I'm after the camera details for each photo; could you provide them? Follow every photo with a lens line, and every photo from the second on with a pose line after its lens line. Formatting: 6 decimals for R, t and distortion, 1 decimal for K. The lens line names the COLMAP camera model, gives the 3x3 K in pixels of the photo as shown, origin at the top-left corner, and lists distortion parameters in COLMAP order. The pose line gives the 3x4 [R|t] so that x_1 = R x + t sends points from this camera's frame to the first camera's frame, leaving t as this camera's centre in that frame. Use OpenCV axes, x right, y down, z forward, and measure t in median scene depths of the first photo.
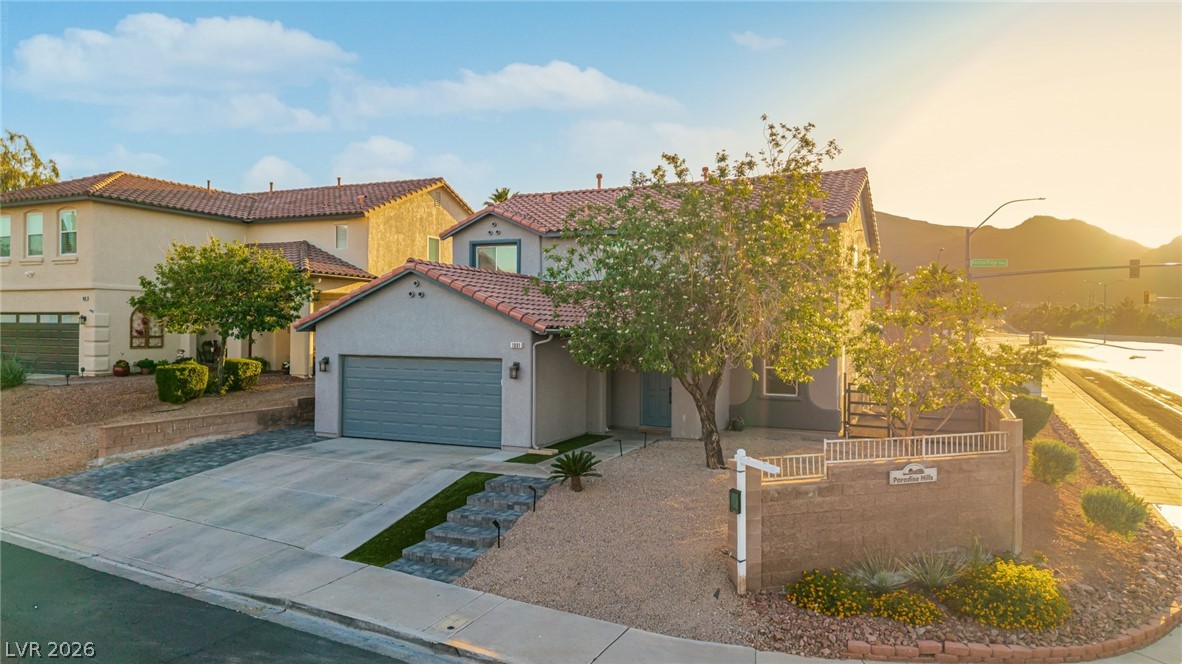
lens RADIAL K [[797.9, 0, 591.0], [0, 797.9, 332.0], [0, 0, 1]] dist [0.039600, -0.044202]
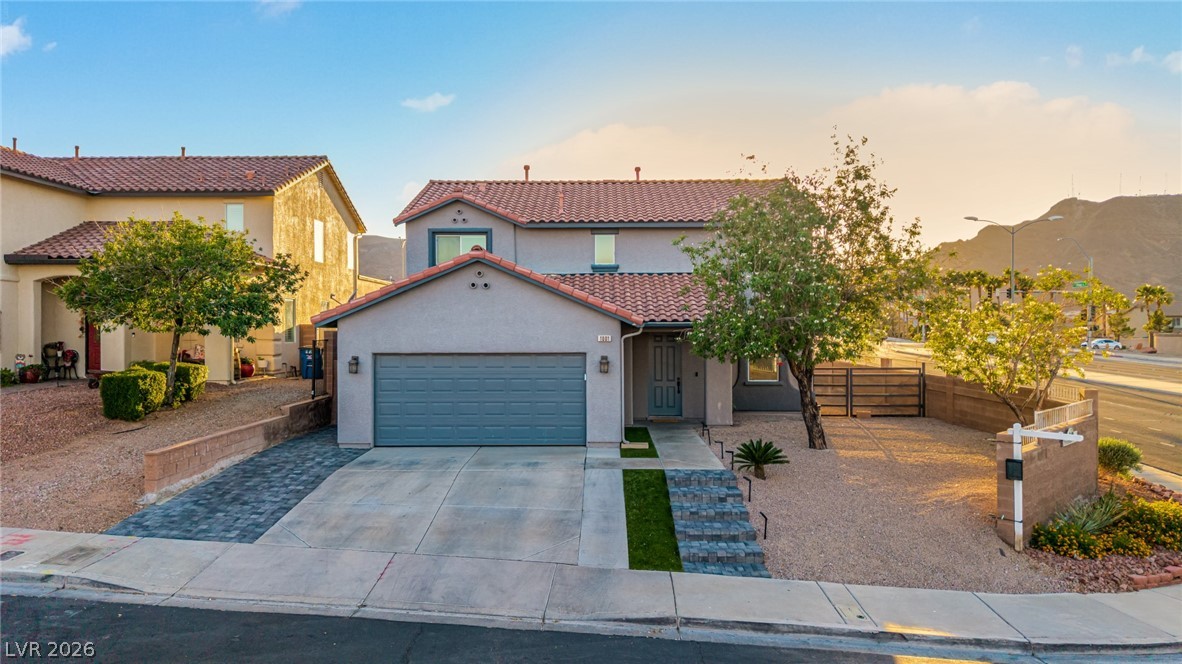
lens RADIAL K [[782.9, 0, 591.0], [0, 782.9, 332.0], [0, 0, 1]] dist [0.037046, -0.039259]
pose [[0.916493, -0.013412, 0.399825, -0.598740], [0.011164, 0.999906, 0.007953, 0.001159], [-0.399894, -0.002825, 0.916557, 0.161282]]
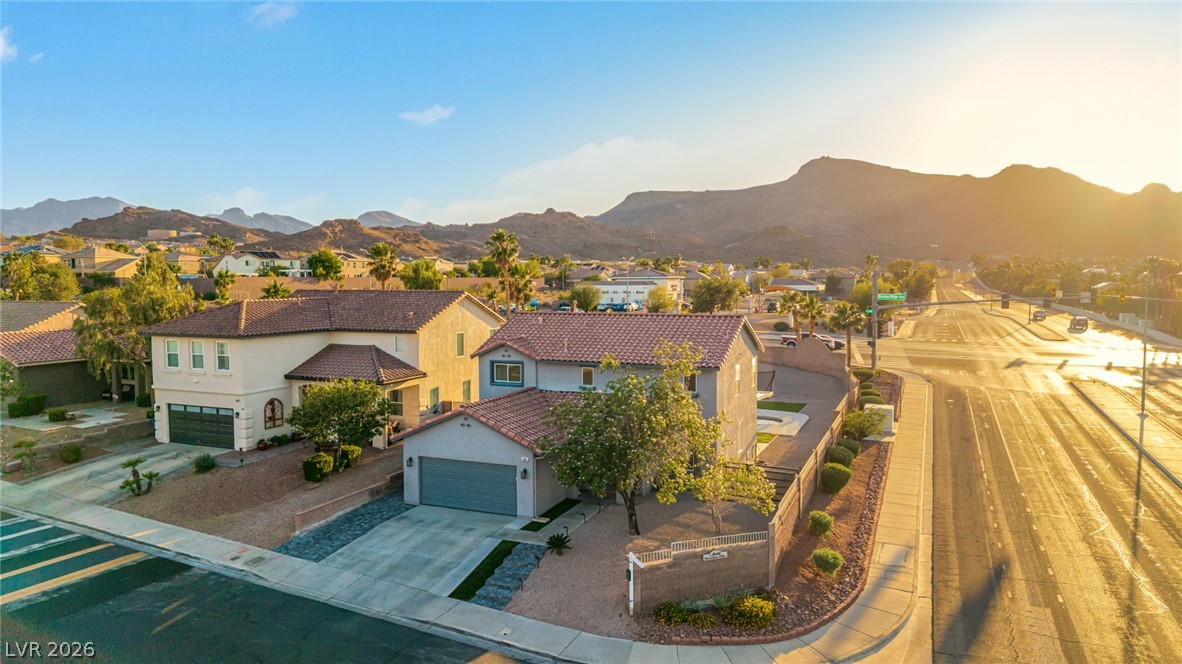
lens RADIAL K [[782.9, 0, 591.0], [0, 782.9, 332.0], [0, 0, 1]] dist [0.037046, -0.039259]
pose [[0.999821, -0.013803, 0.012924, 0.041163], [0.012936, 0.997807, 0.064920, -0.455656], [-0.013791, -0.064742, 0.997807, -0.858857]]
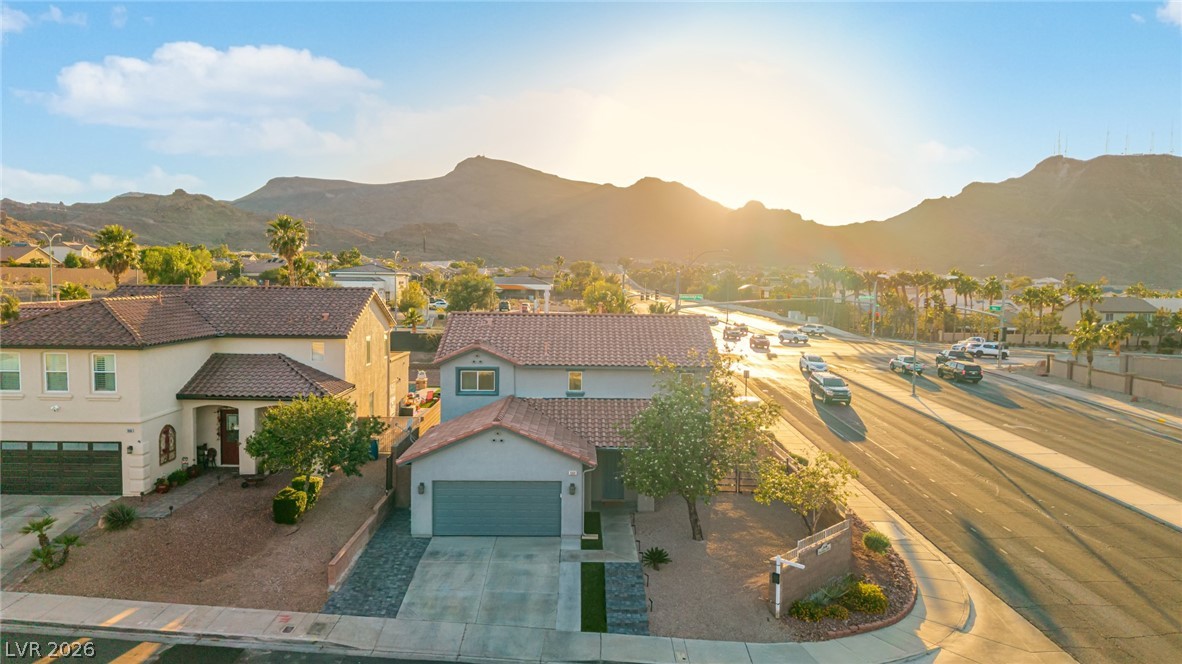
lens RADIAL K [[805.1, 0, 591.0], [0, 805.1, 332.0], [0, 0, 1]] dist [0.038231, -0.043828]
pose [[0.904567, -0.026240, 0.425523, -0.913851], [-0.003454, 0.997620, 0.068862, -0.467440], [-0.426317, -0.063760, 0.902324, -0.578344]]
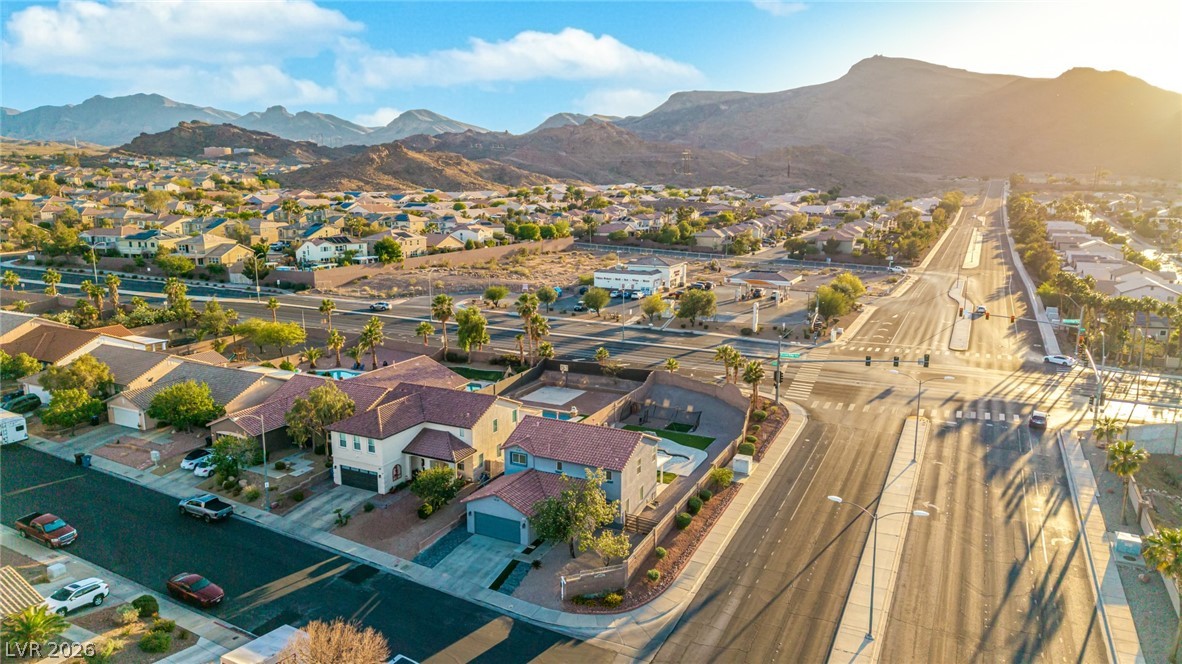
lens RADIAL K [[779.7, 0, 591.0], [0, 779.7, 332.0], [0, 0, 1]] dist [0.069761, -0.090378]
pose [[0.999203, 0.000182, -0.039909, 0.446004], [0.007426, 0.981680, 0.190394, -1.876180], [0.039213, -0.190539, 0.980896, -2.943745]]
